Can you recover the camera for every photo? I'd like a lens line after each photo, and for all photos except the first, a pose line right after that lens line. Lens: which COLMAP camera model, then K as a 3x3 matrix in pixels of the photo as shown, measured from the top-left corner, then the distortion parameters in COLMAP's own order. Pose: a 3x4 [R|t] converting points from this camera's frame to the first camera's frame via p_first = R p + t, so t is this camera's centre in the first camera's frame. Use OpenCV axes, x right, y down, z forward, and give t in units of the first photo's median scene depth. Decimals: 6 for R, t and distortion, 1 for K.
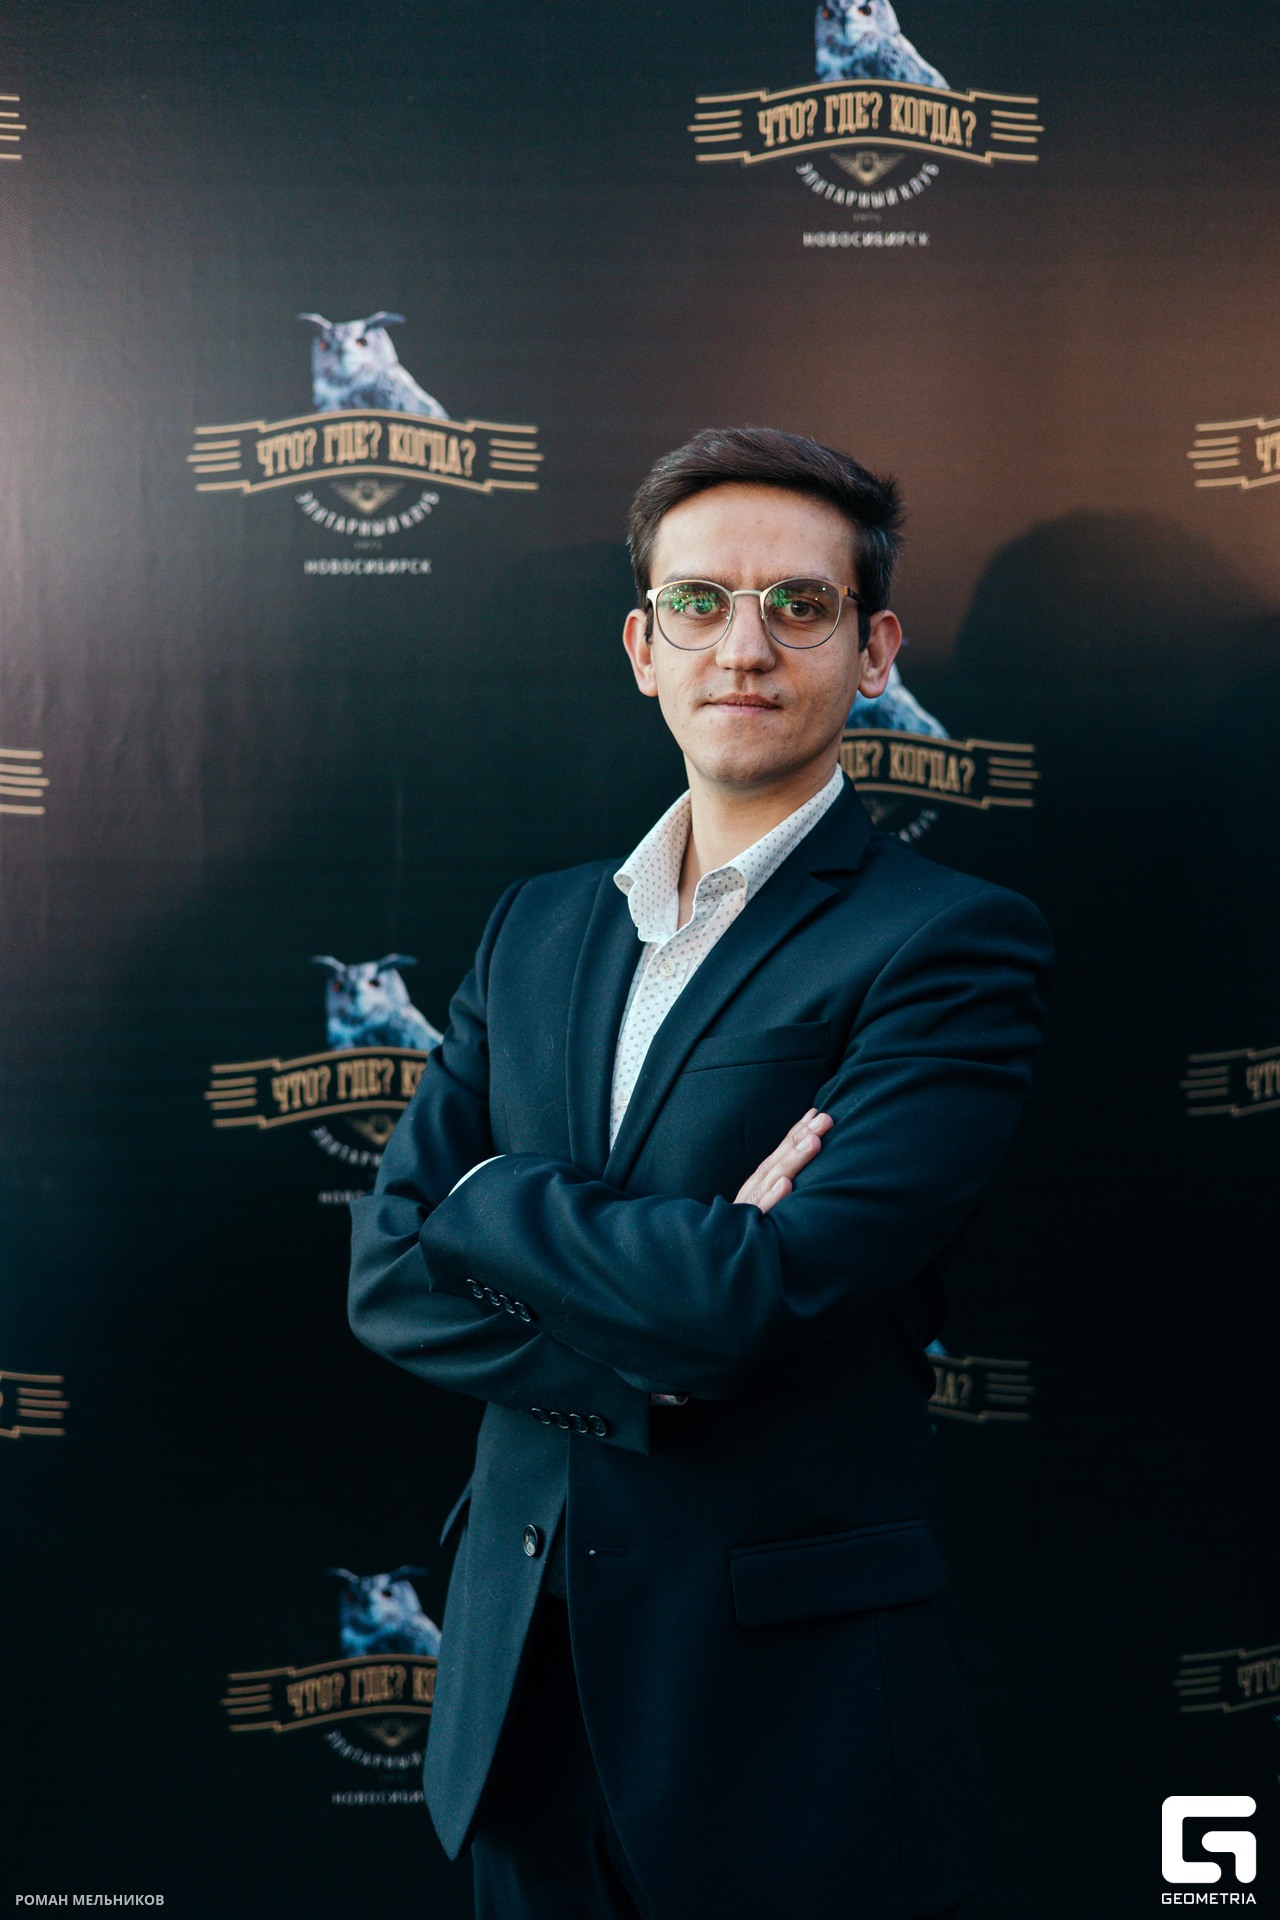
lens RADIAL K [[2651.2, 0, 640.0], [0, 2651.2, 960.0], [0, 0, 1]] dist [-0.004760, -0.056376]
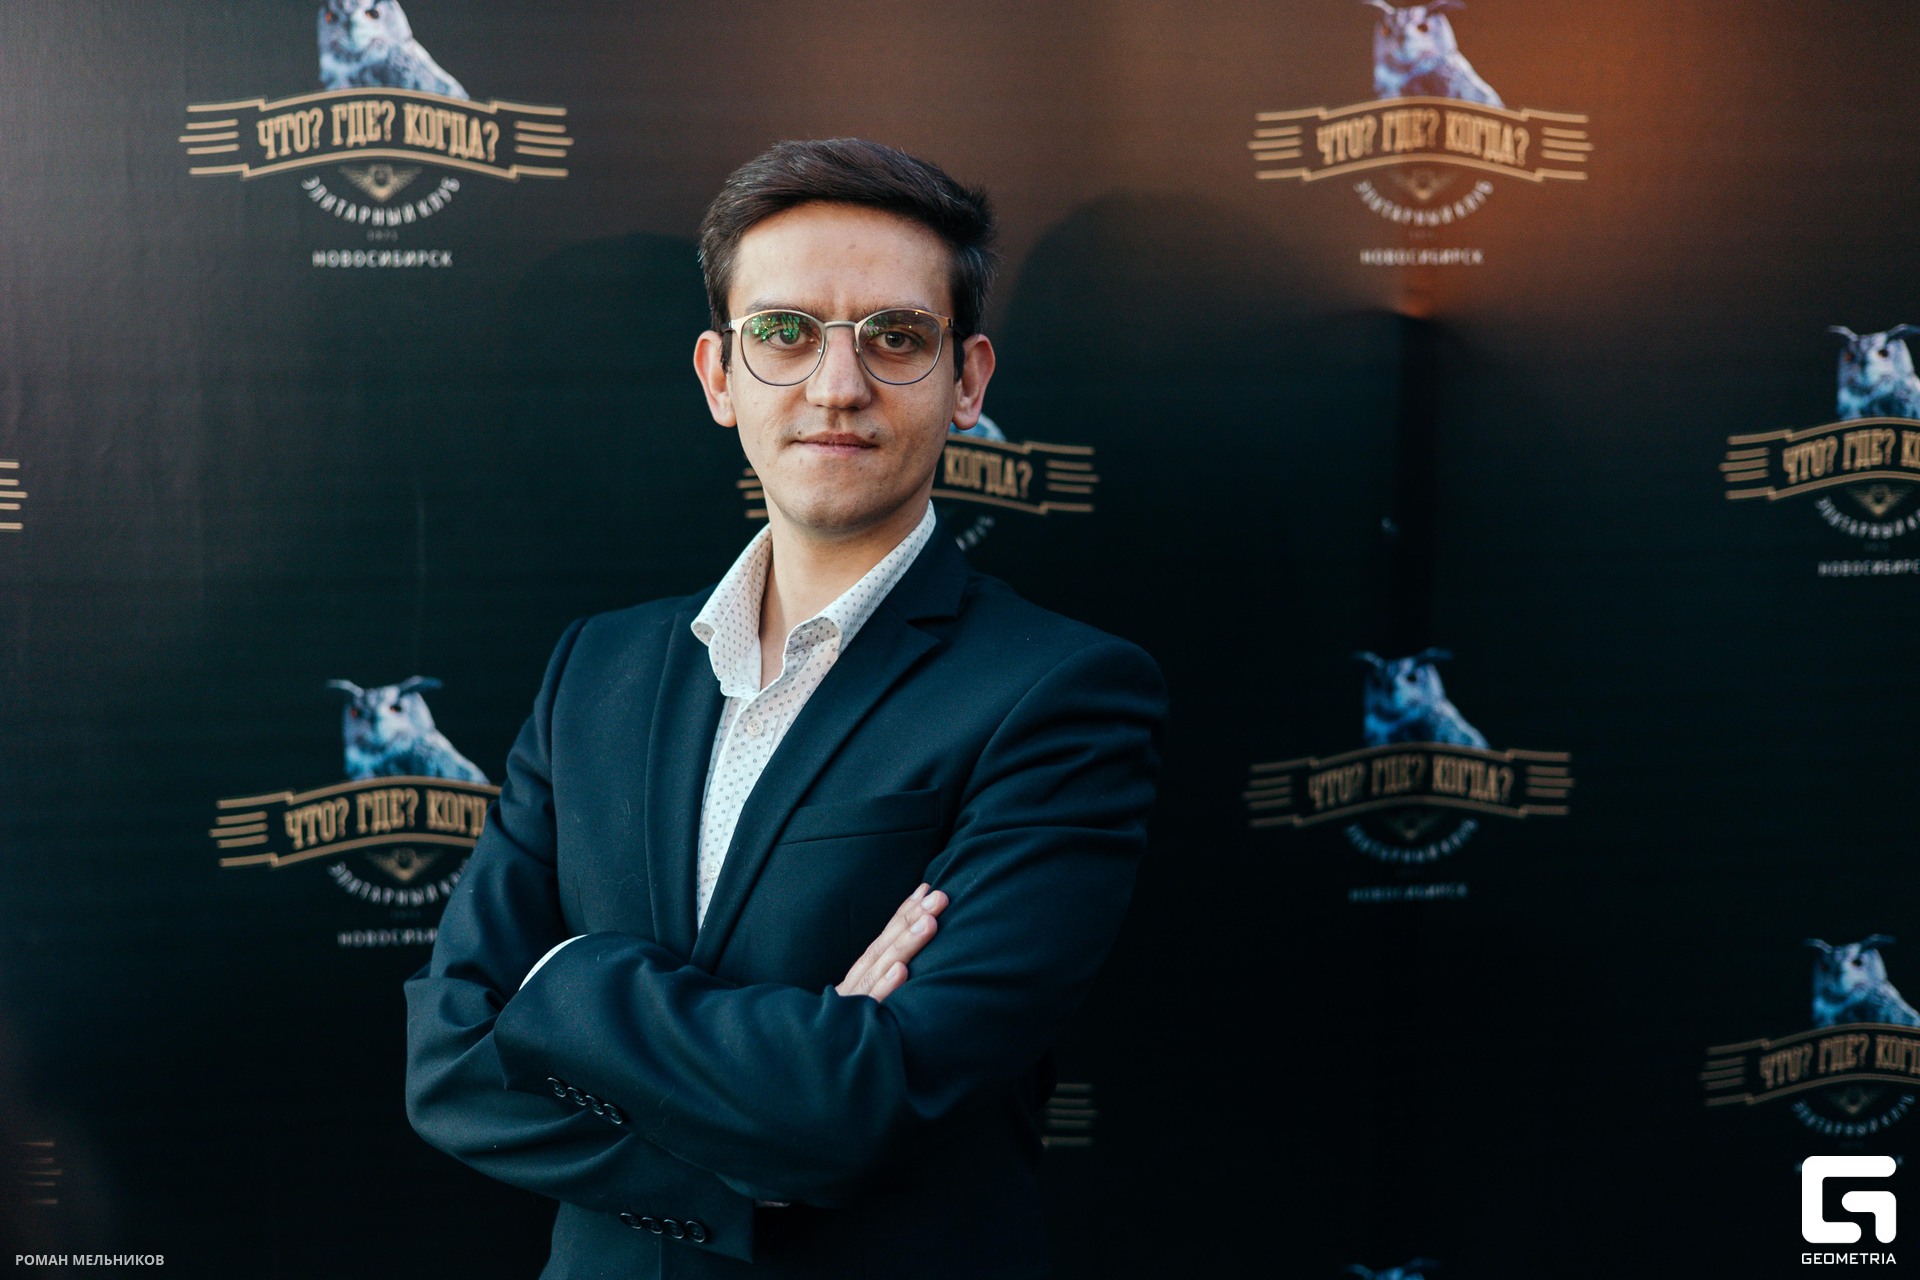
lens RADIAL K [[2651.2, 0, 960.0], [0, 2651.2, 640.0], [0, 0, 1]] dist [-0.004760, -0.056376]
pose [[0.989487, -0.015719, 0.143764, -0.049803], [0.011967, 0.999566, 0.026922, -0.049480], [-0.144124, -0.024919, 0.989246, 0.072991]]
